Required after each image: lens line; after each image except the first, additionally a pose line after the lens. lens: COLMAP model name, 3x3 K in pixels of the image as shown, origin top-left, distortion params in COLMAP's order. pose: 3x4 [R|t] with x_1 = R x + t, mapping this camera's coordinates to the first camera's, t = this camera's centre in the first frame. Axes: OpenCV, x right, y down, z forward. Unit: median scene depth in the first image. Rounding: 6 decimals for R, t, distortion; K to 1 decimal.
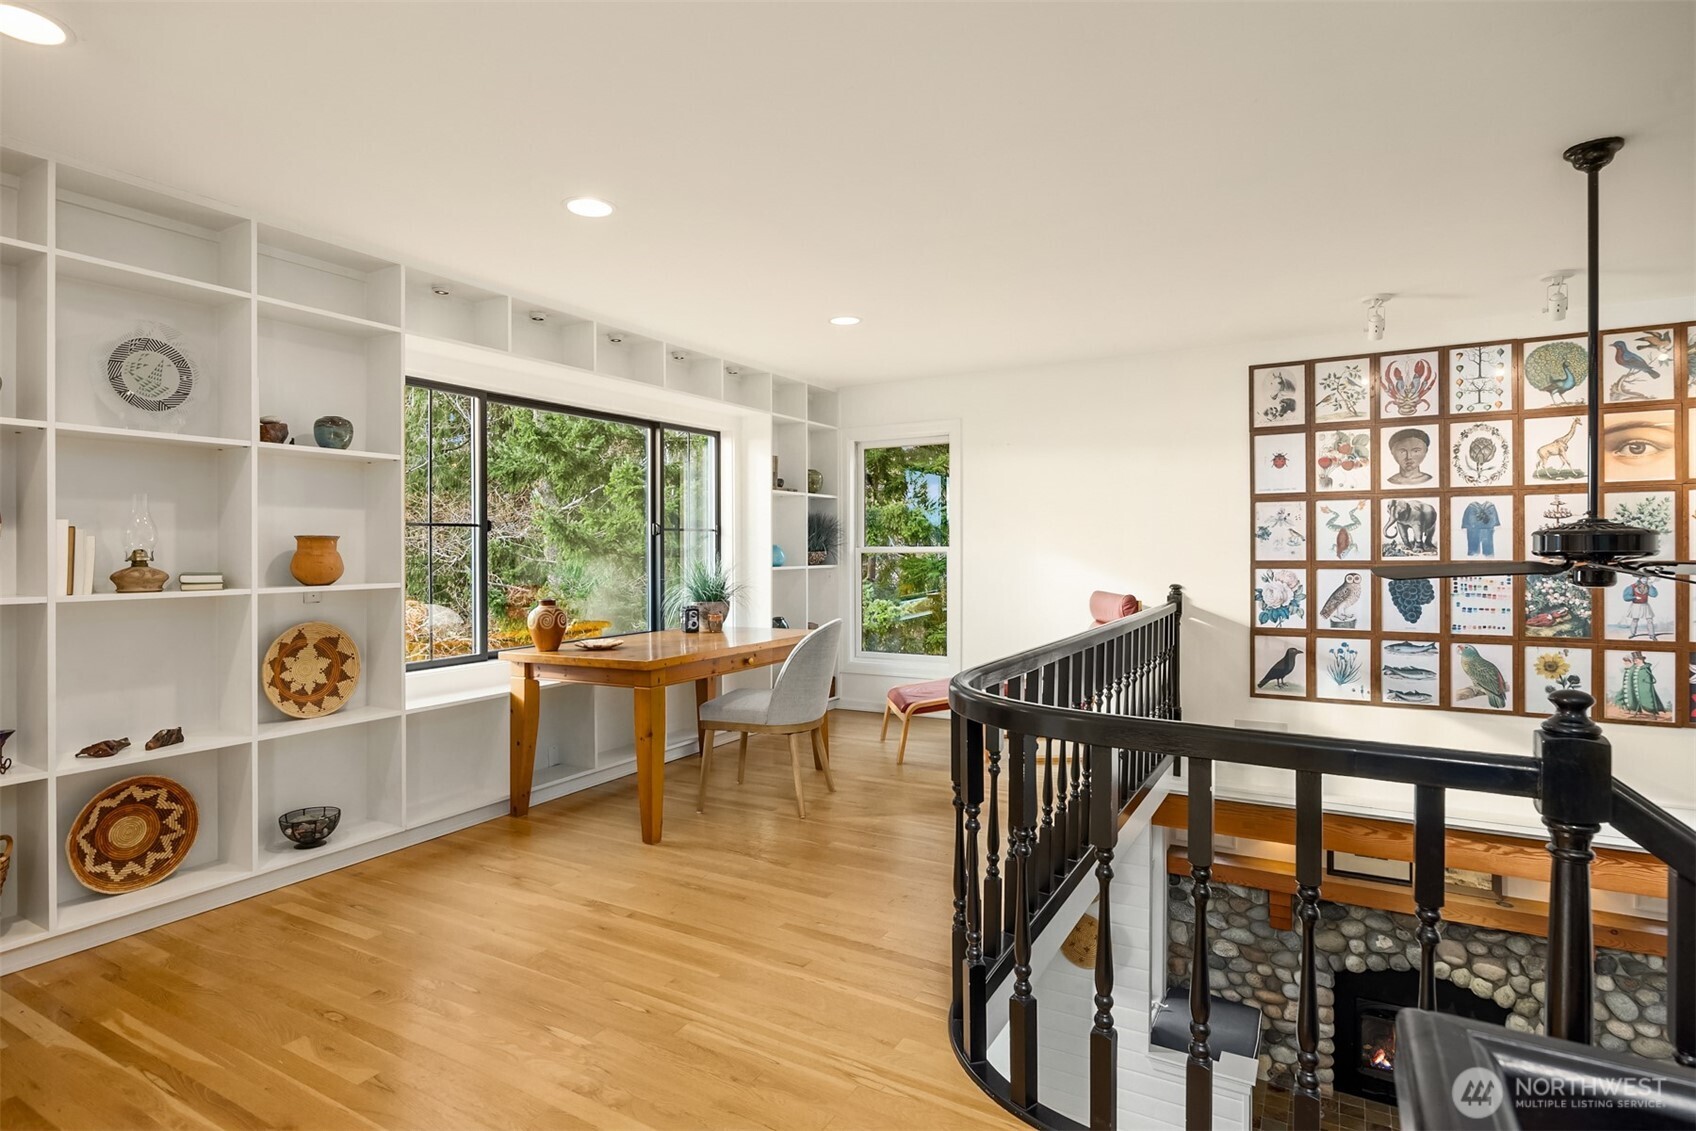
lens RADIAL K [[875.0, 0, 850.7], [0, 875.0, 558.9], [0, 0, 1]] dist [-0.005106, -0.000474]
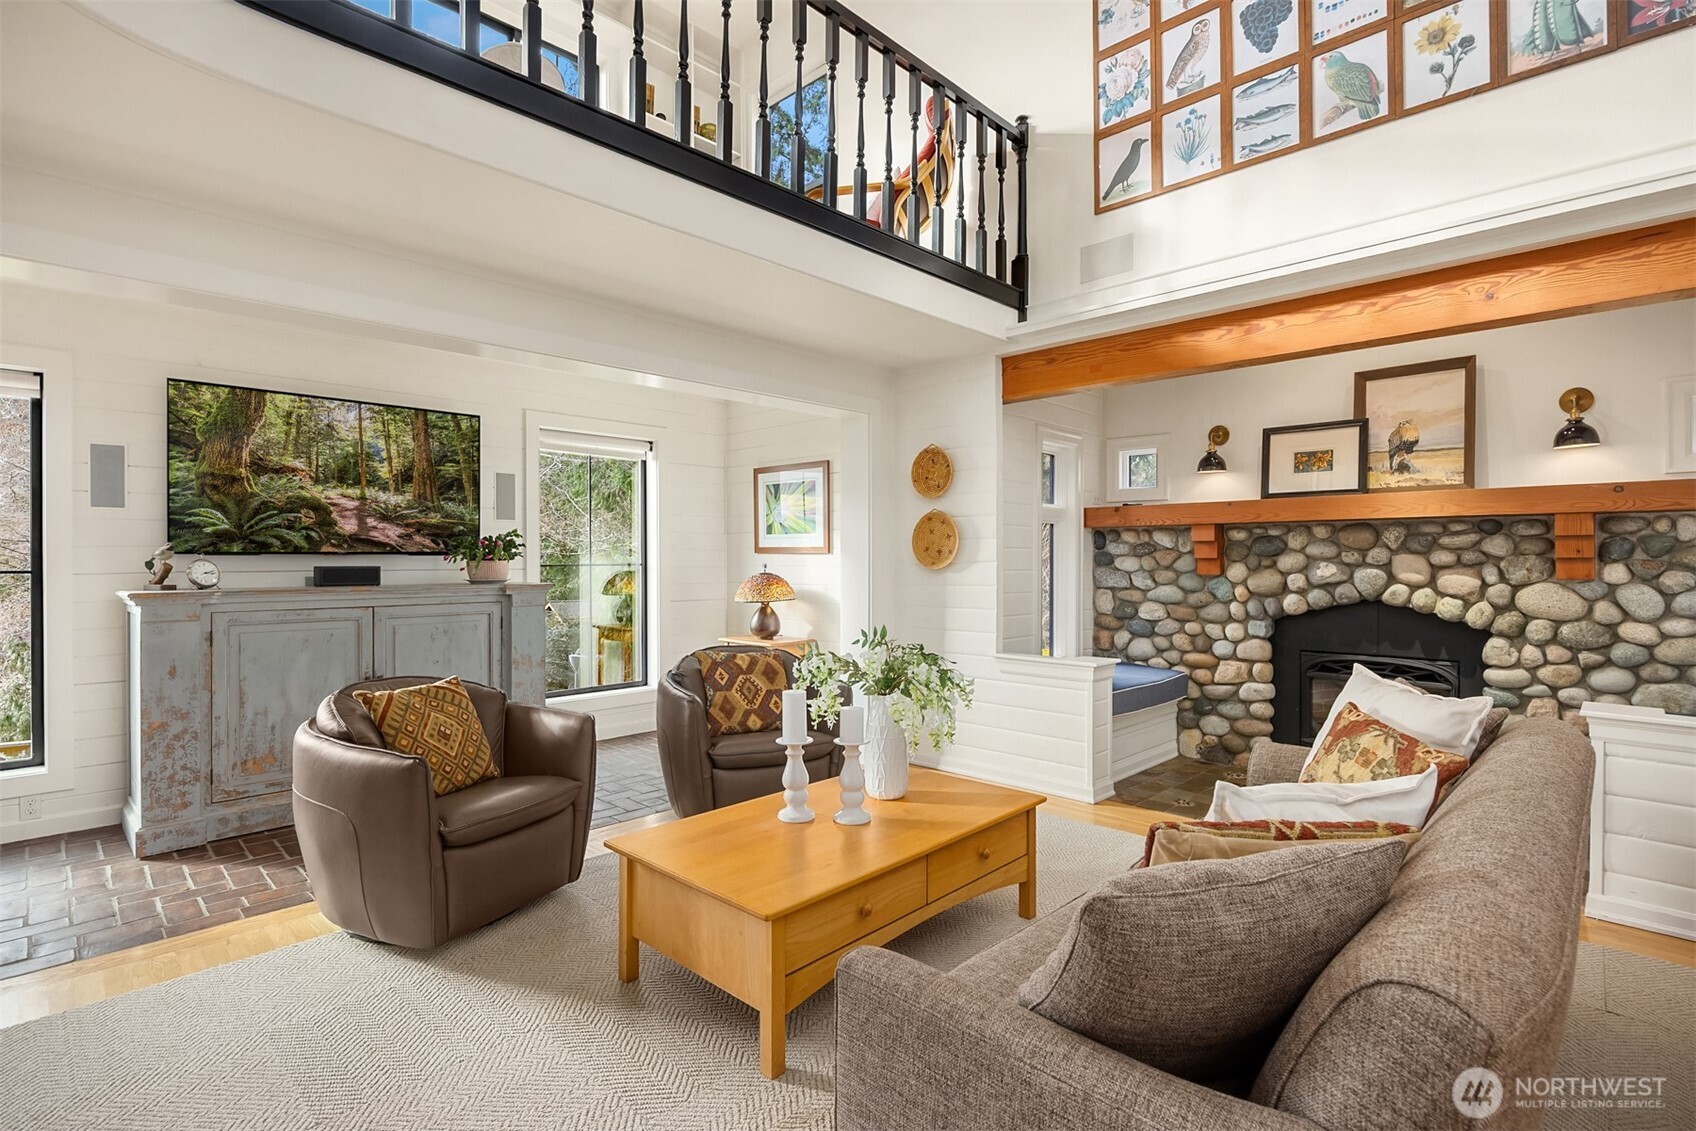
lens RADIAL K [[806.5, 0, 847.1], [0, 806.5, 557.3], [0, 0, 1]] dist [-0.008872, -0.000016]
pose [[0.967558, 0.000212, -0.252650, 0.410052], [-0.001811, 0.999980, -0.006096, 0.482676], [0.252643, 0.006356, 0.967539, 0.178953]]
